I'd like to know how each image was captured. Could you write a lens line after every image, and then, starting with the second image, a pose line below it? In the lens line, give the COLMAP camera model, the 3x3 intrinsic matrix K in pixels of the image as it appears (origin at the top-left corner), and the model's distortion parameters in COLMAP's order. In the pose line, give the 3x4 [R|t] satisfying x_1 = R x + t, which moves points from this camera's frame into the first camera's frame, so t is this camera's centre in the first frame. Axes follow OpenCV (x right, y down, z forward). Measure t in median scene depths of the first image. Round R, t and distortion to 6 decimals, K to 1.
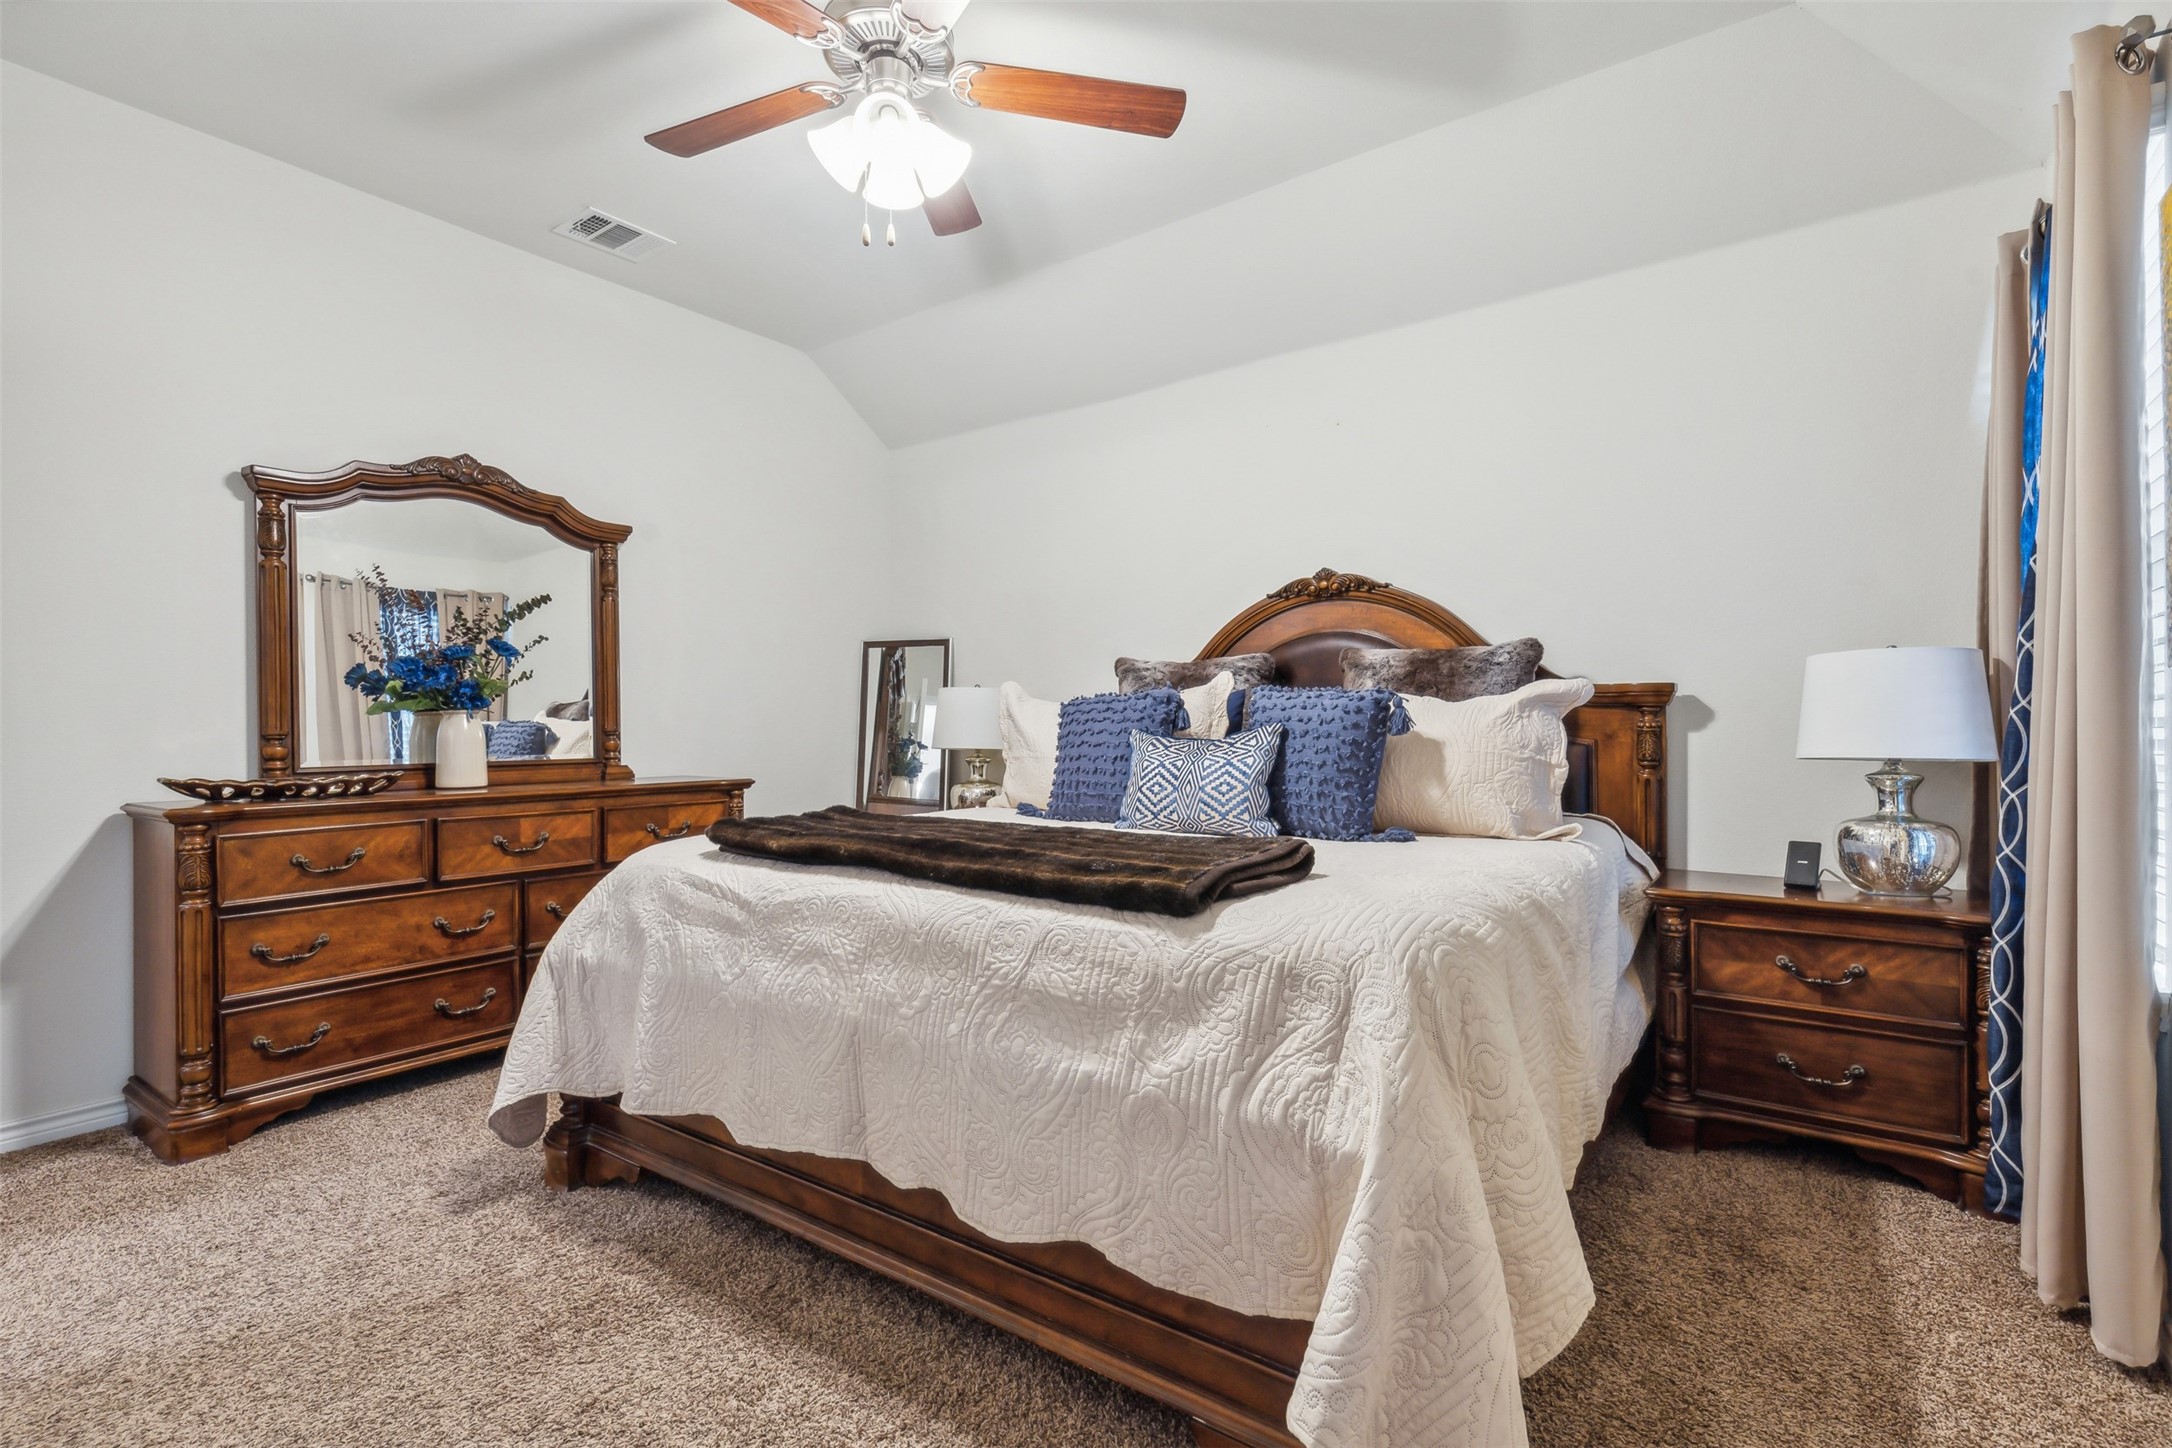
lens RADIAL K [[967.5, 0, 1092.9], [0, 967.5, 730.7], [0, 0, 1]] dist [0.003456, 0.001069]
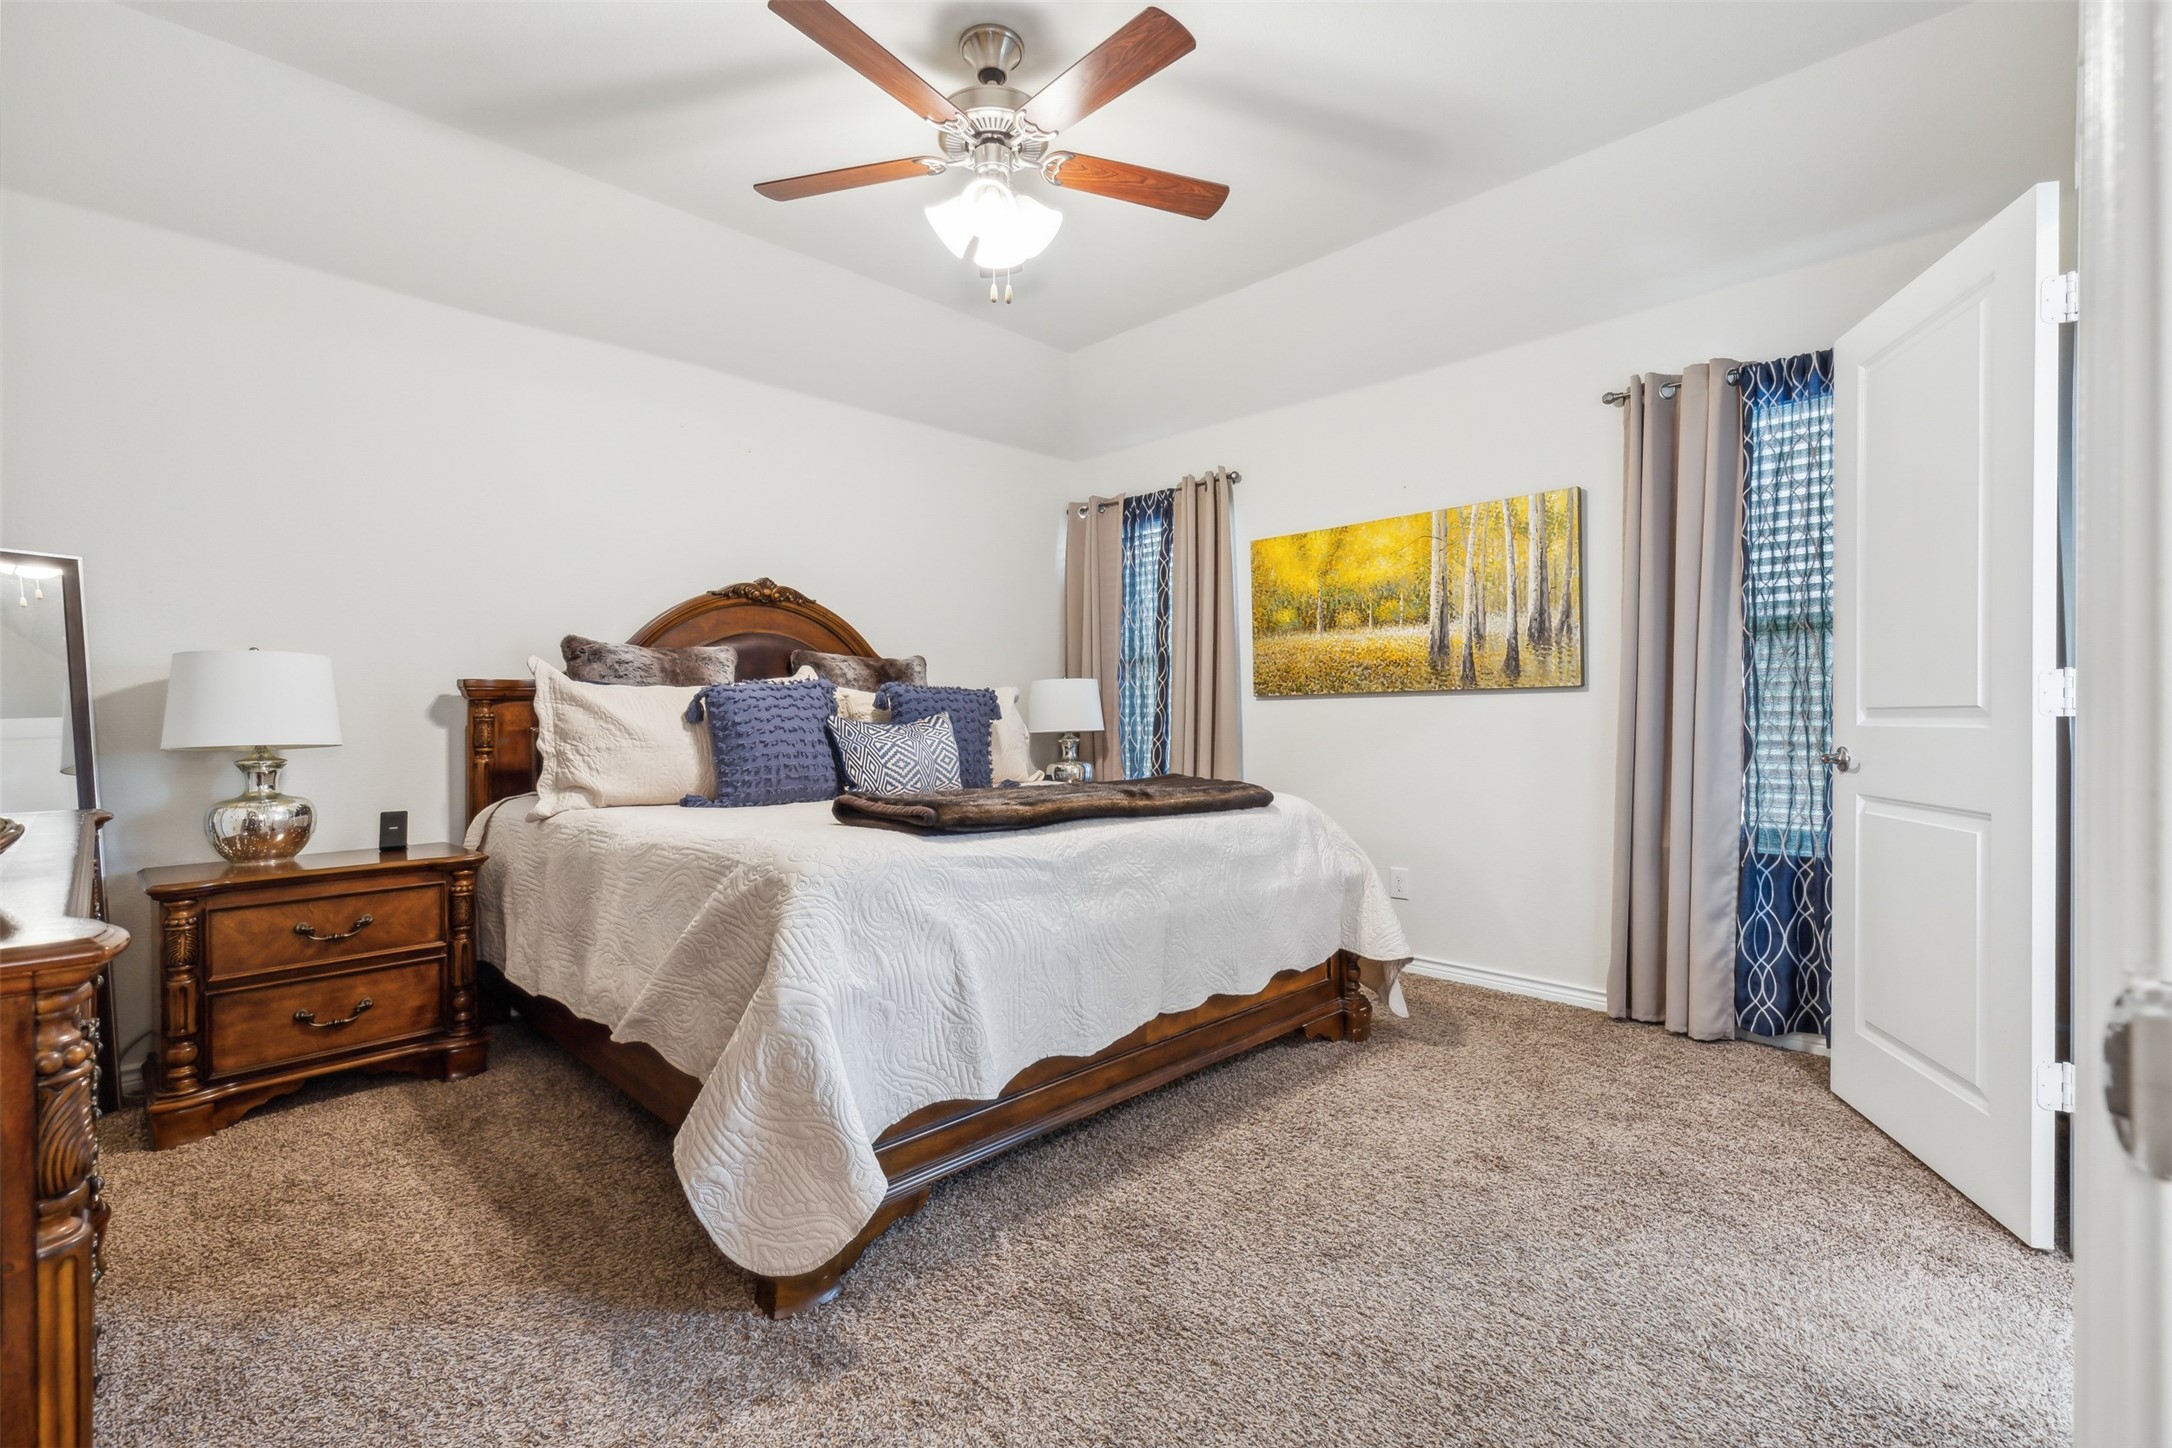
lens RADIAL K [[967.5, 0, 1092.9], [0, 967.5, 730.7], [0, 0, 1]] dist [0.003456, 0.001069]
pose [[0.145353, 0.001033, 0.989379, -1.358669], [-0.005037, 0.999987, -0.000304, 0.019212], [-0.989367, -0.004940, 0.145357, 0.717015]]
